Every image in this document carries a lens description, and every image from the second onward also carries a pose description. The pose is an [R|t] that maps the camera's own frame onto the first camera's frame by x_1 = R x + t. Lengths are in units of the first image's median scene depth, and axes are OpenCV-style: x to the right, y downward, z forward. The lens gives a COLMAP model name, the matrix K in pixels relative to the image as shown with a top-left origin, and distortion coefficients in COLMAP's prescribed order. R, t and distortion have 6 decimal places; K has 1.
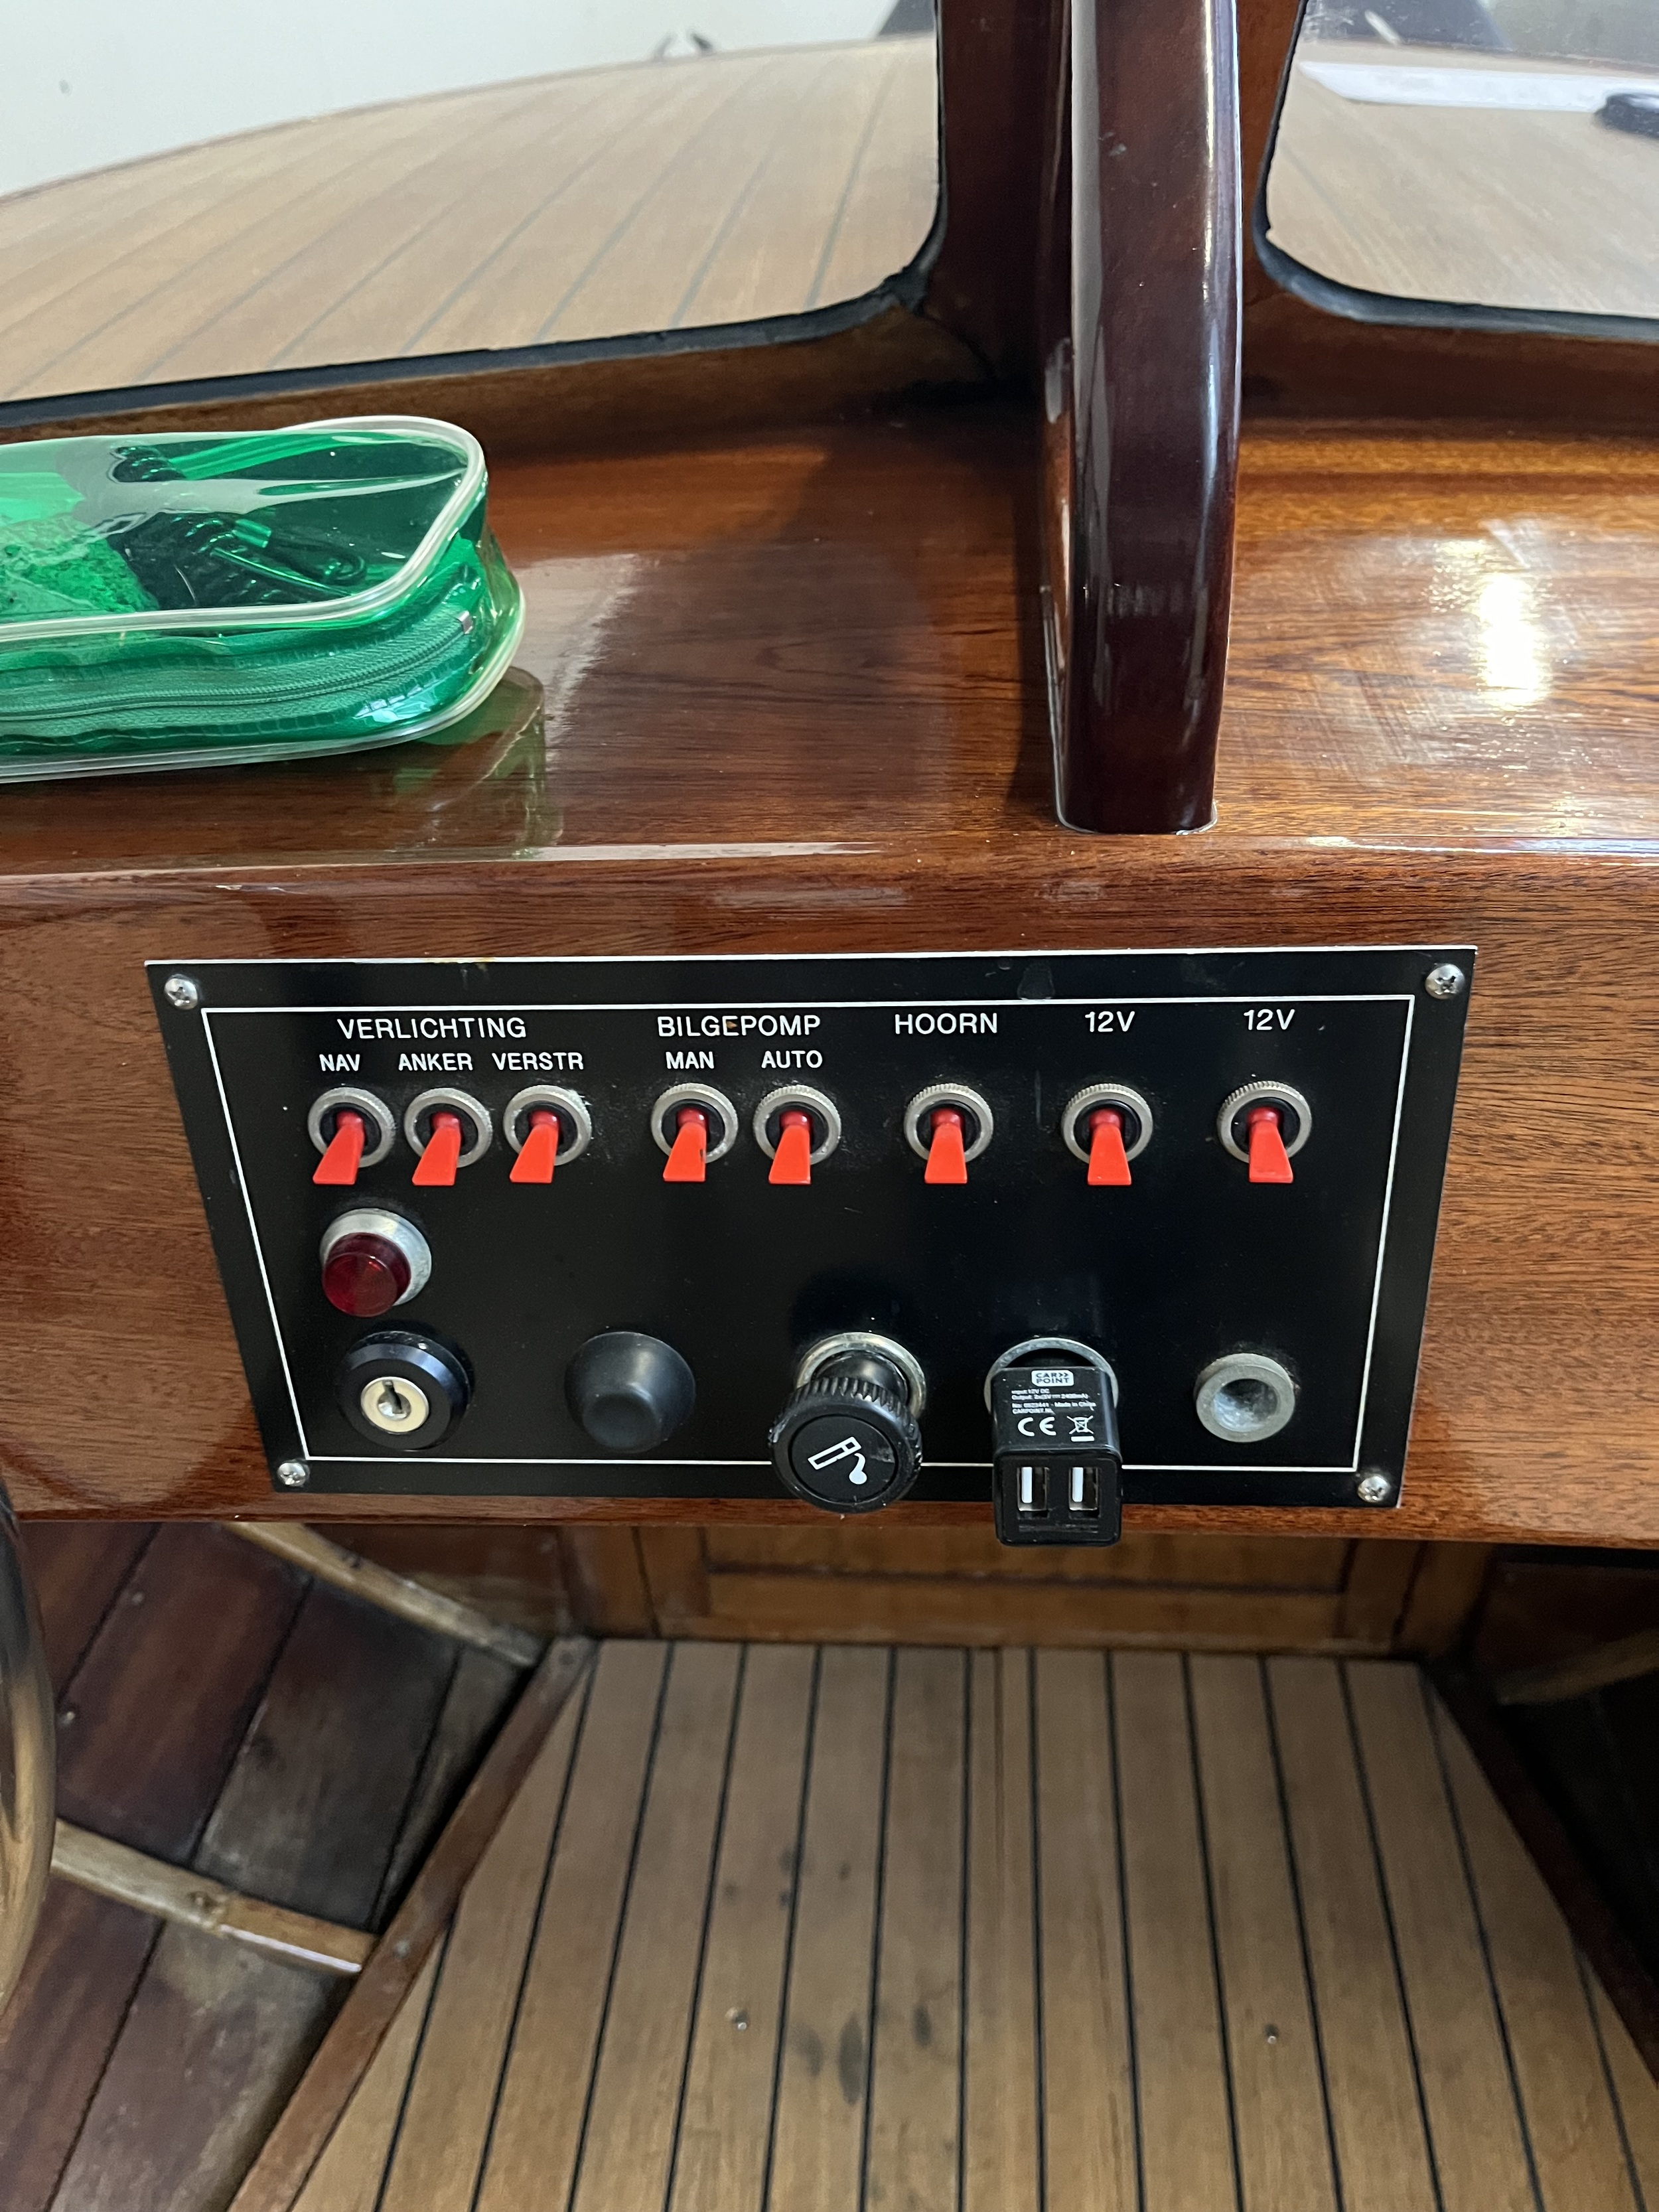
lens RADIAL K [[1666.3, 0, 829.5], [0, 1666.3, 1117.6], [0, 0, 1]] dist [0.062891, -0.089607]
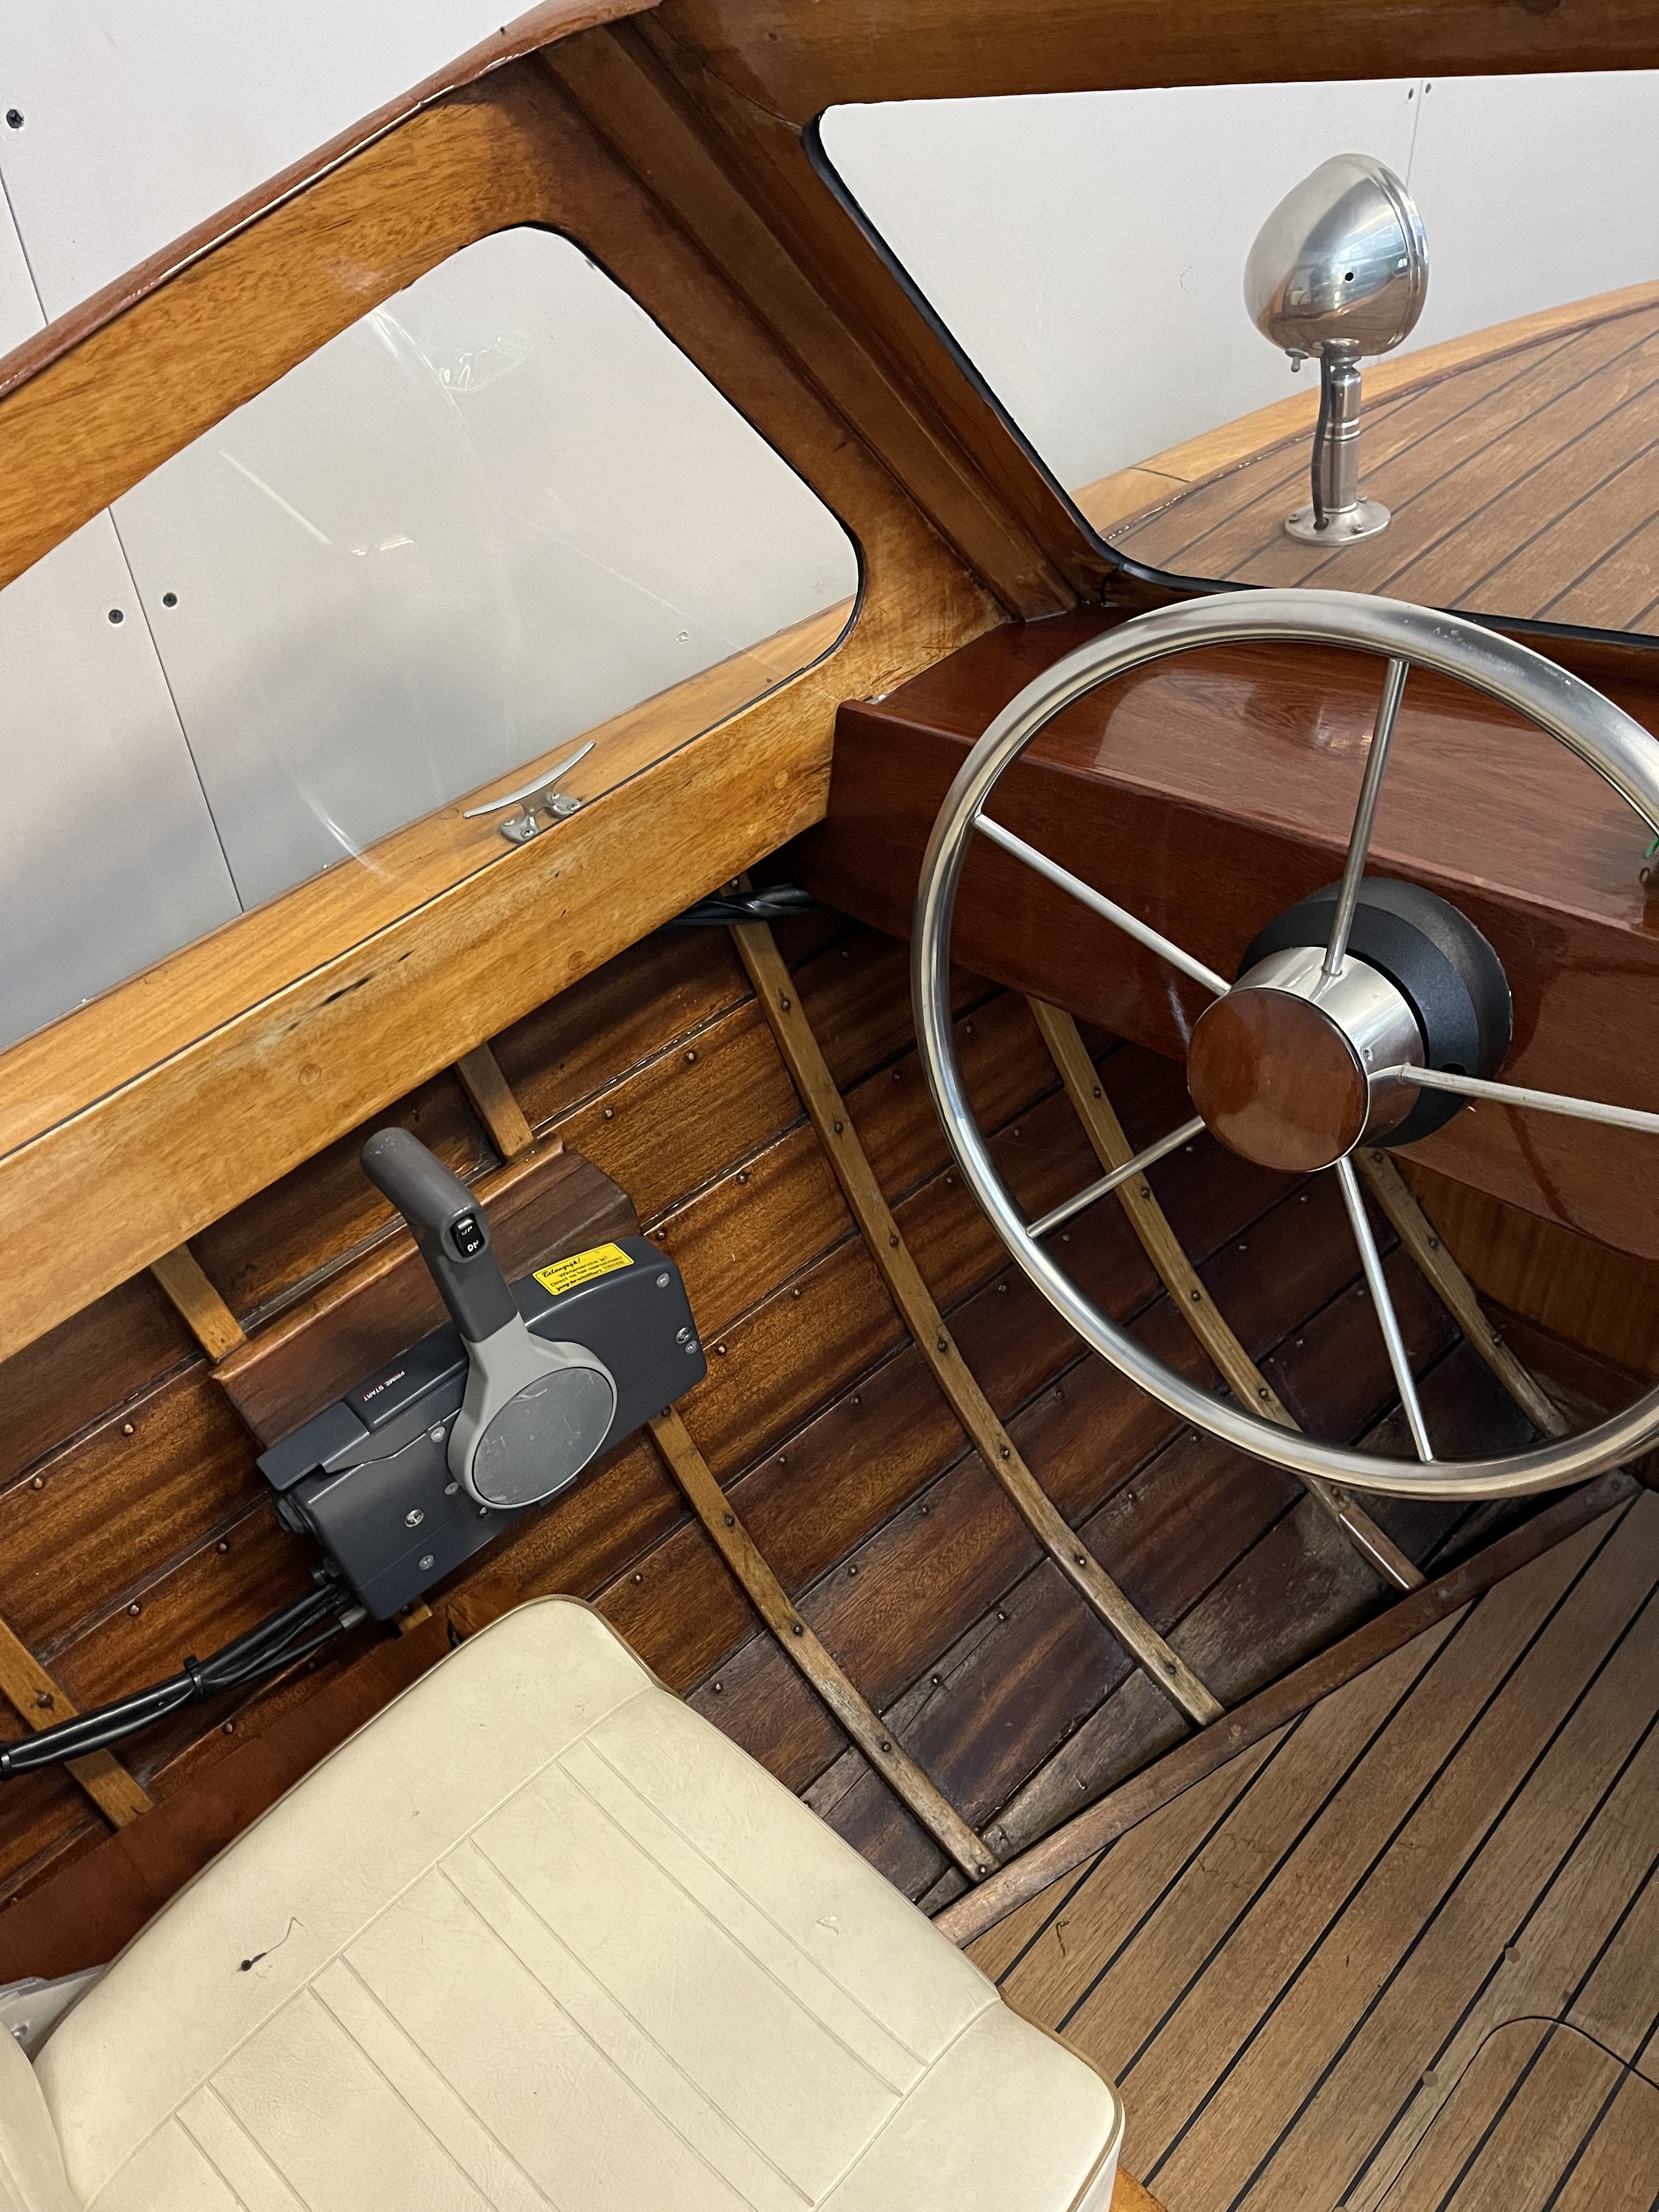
lens RADIAL K [[1666.3, 0, 818.4], [0, 1666.3, 1112.0], [0, 0, 1]] dist [0.062891, -0.089607]
pose [[0.772054, 0.416227, -0.480300, -0.155813], [-0.356550, 0.909245, 0.214817, -0.003026], [0.526123, 0.005401, 0.850391, -0.545491]]
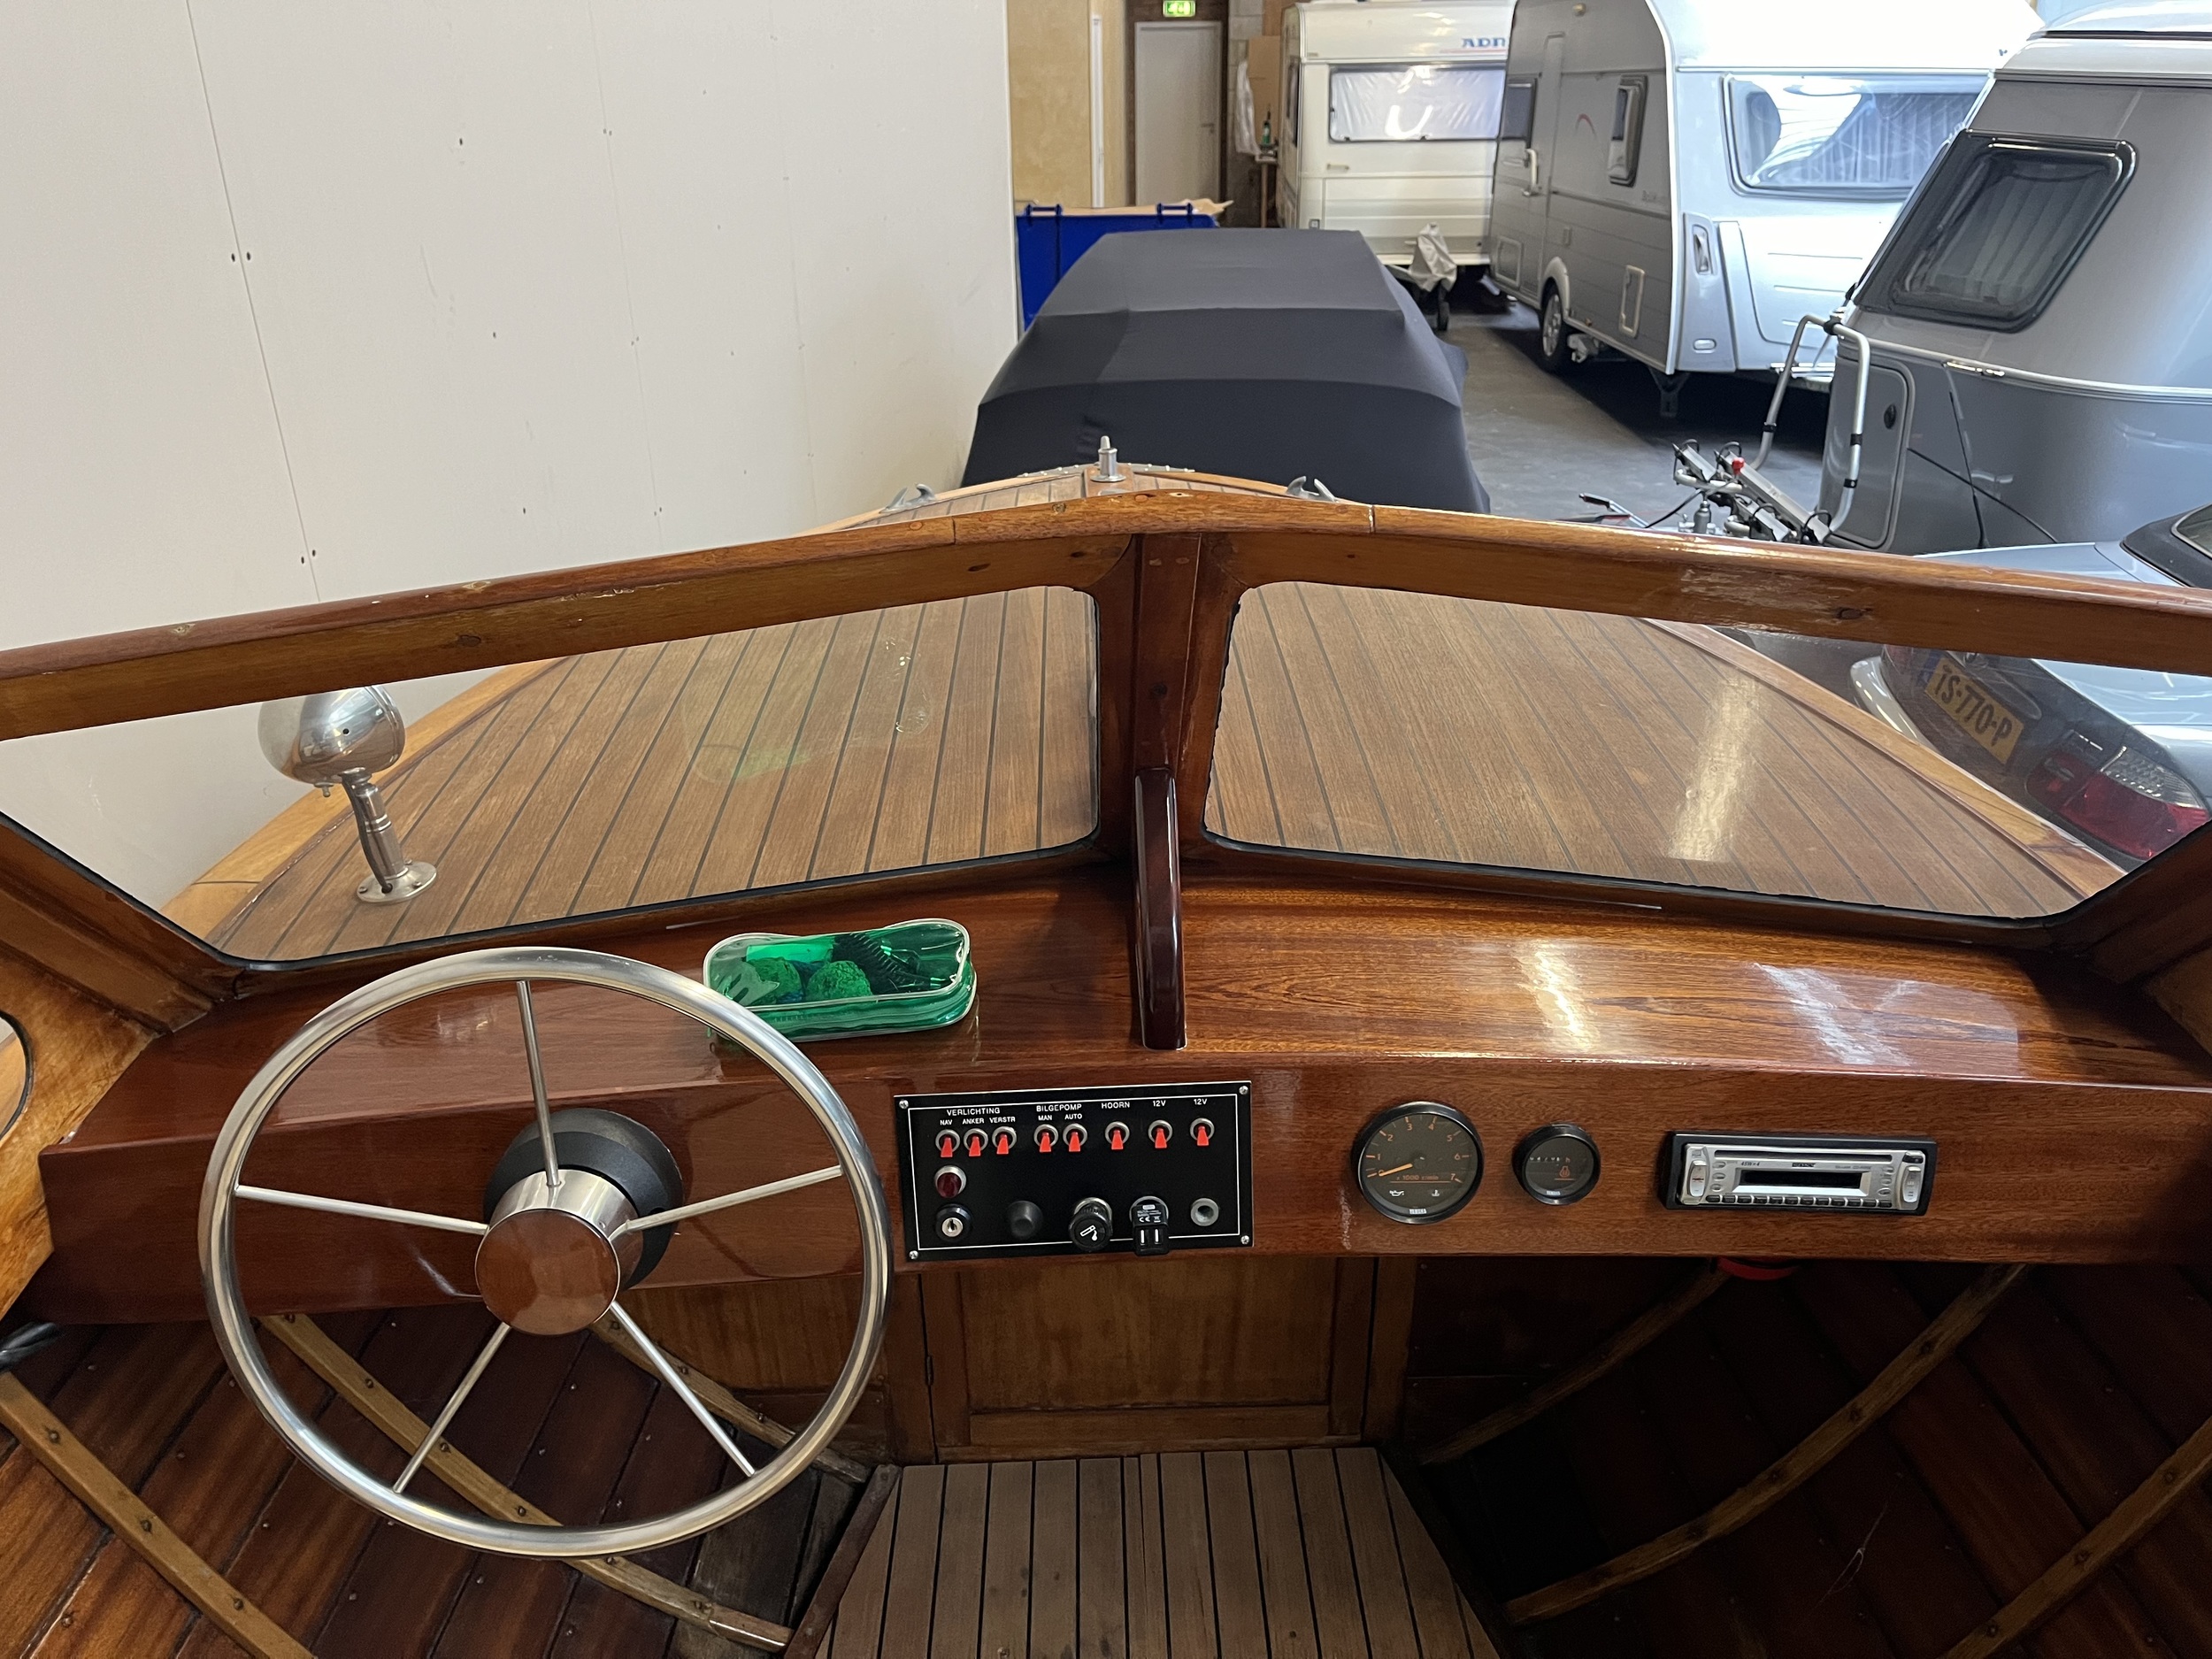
lens RADIAL K [[1666.3, 0, 1106.0], [0, 1666.3, 823.3], [0, 0, 1]] dist [0.062891, -0.089607]
pose [[0.995182, -0.018545, 0.096274, -0.104980], [0.036848, 0.980707, -0.191981, 0.014008], [-0.090856, 0.194604, 0.976665, -0.969441]]
